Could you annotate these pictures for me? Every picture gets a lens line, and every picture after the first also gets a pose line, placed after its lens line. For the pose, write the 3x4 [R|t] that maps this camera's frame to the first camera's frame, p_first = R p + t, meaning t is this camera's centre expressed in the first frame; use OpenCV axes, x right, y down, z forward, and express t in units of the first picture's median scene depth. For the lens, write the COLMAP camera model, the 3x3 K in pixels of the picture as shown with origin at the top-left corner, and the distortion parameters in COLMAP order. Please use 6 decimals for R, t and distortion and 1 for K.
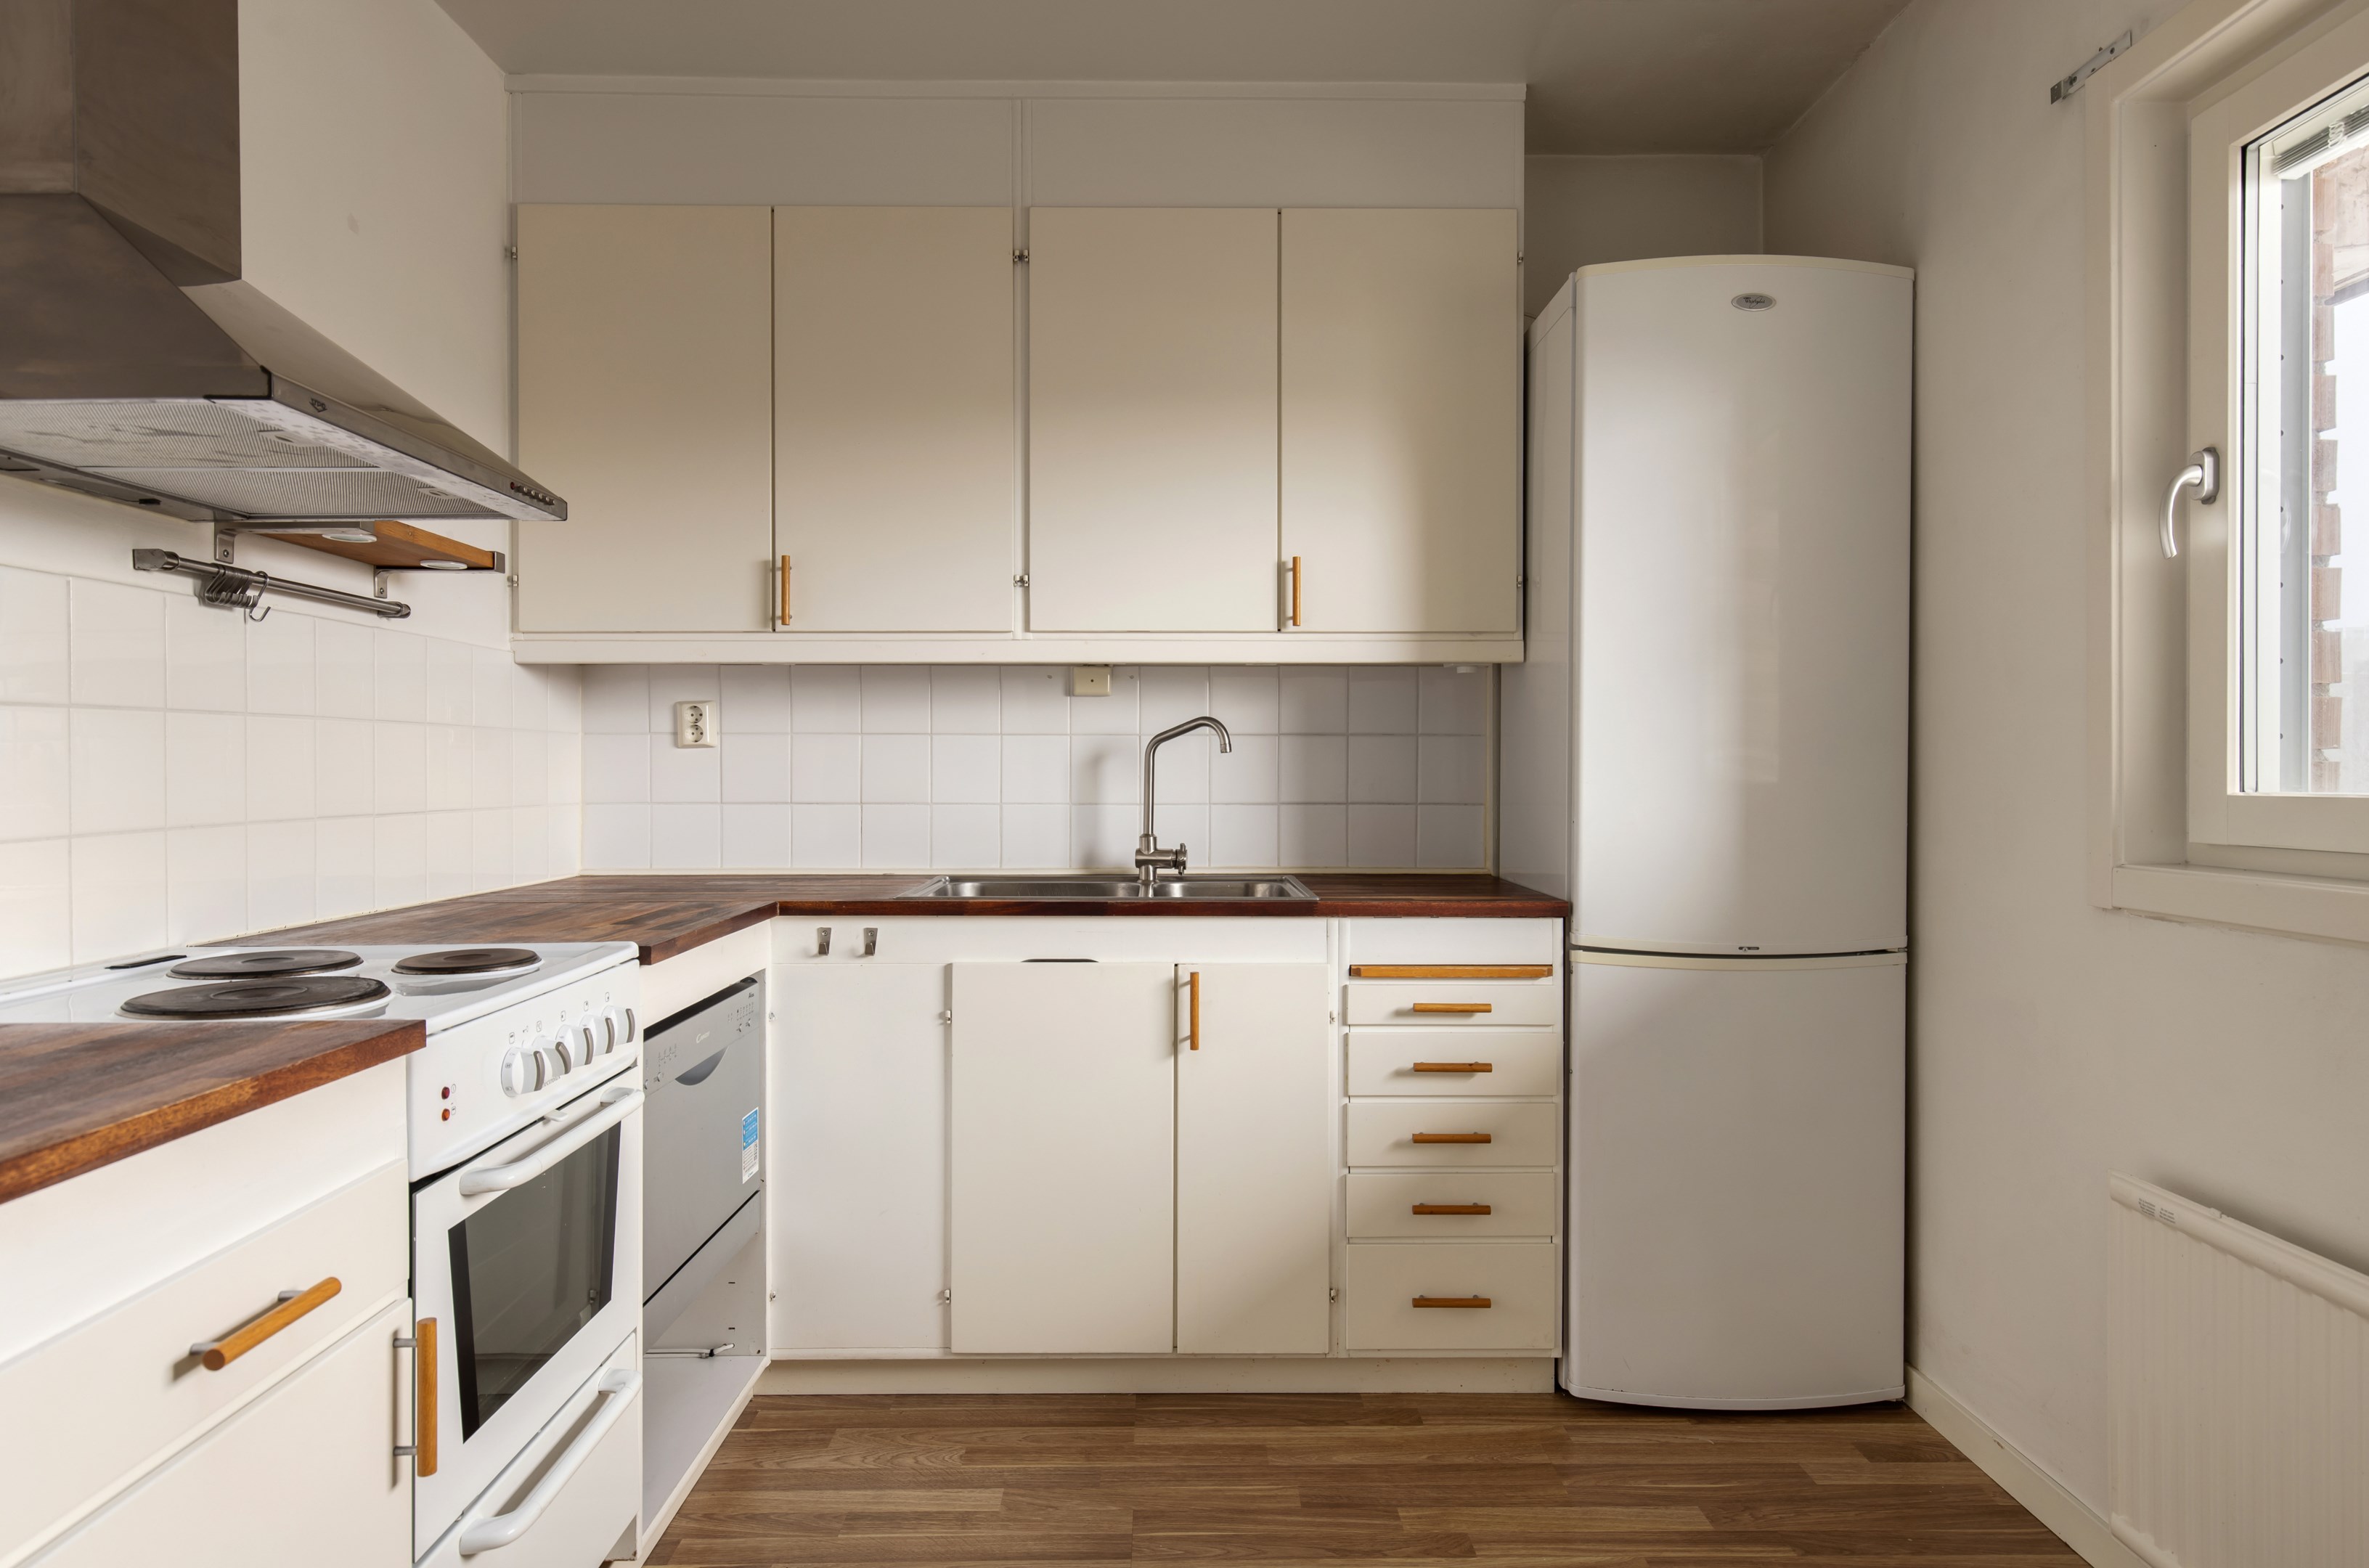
lens RADIAL K [[1345.3, 0, 1167.5], [0, 1345.3, 789.1], [0, 0, 1]] dist [0.001225, 0.000010]
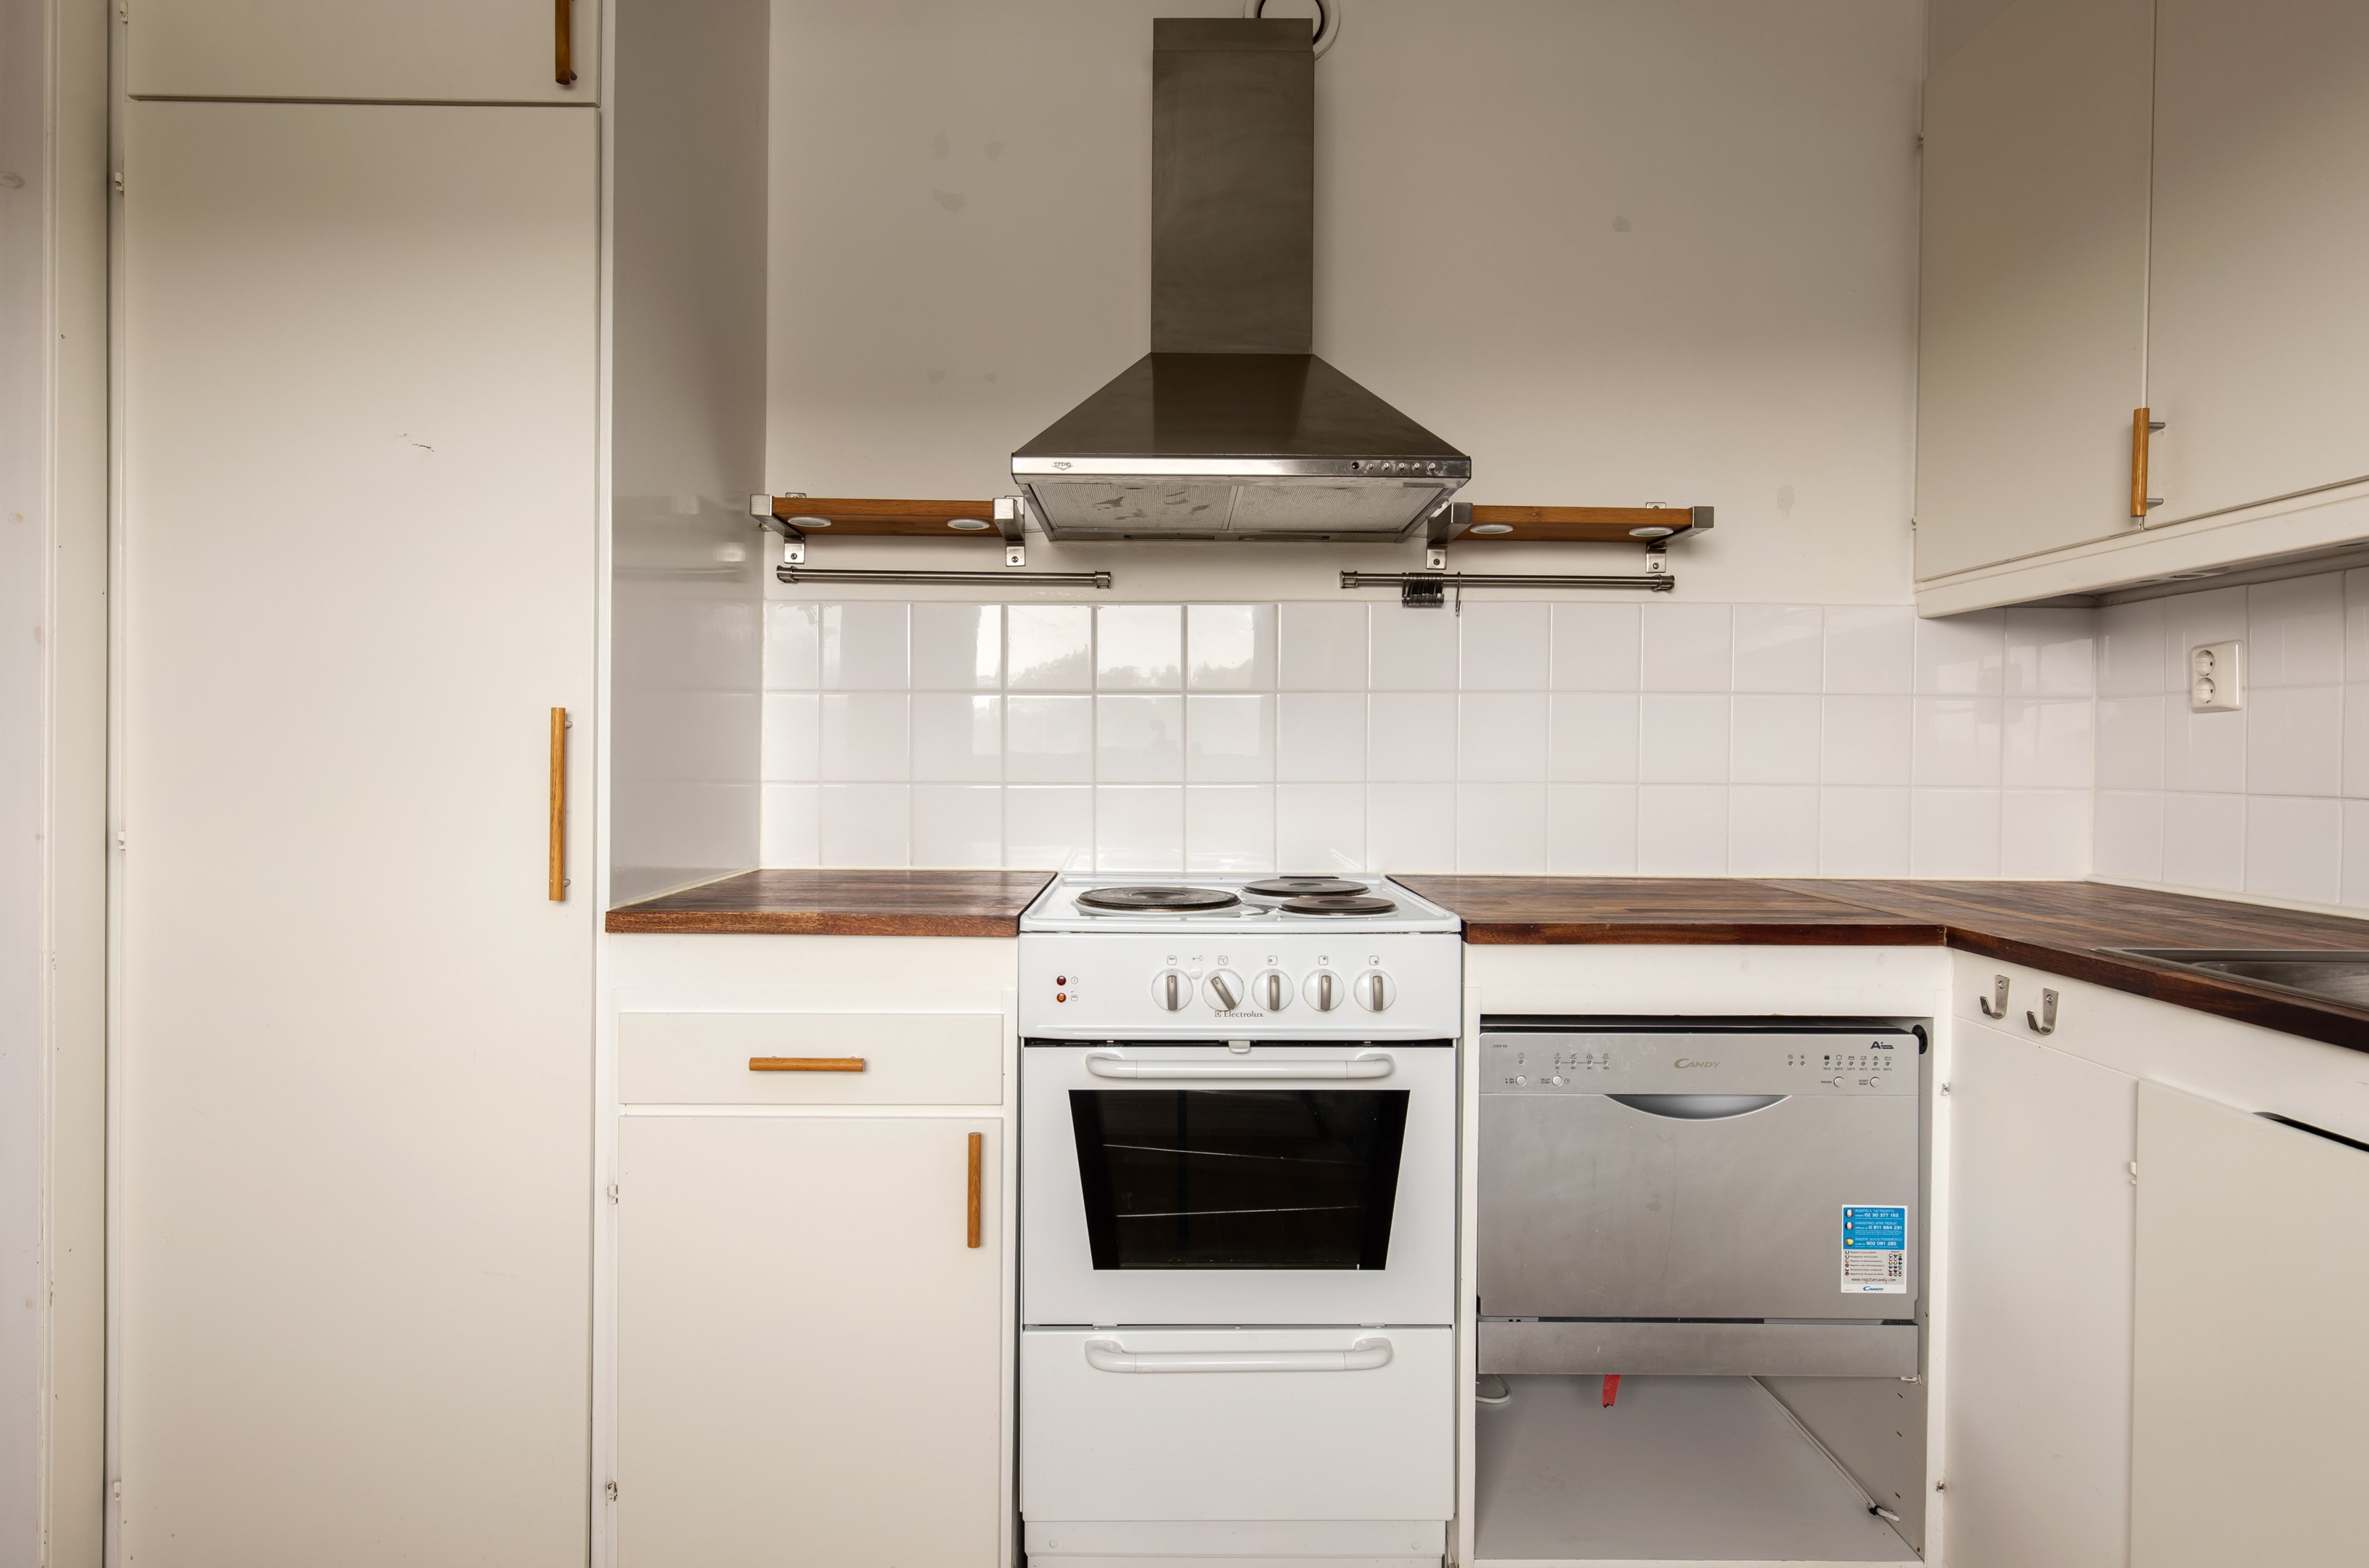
lens RADIAL K [[1241.7, 0, 1184.5], [0, 1241.7, 784.0], [0, 0, 1]] dist [0.000205, 0.000102]
pose [[0.011458, 0.024517, -0.999634, 0.344758], [-0.024184, 0.999414, 0.024235, 0.004451], [0.999642, 0.023897, 0.012044, 0.596379]]
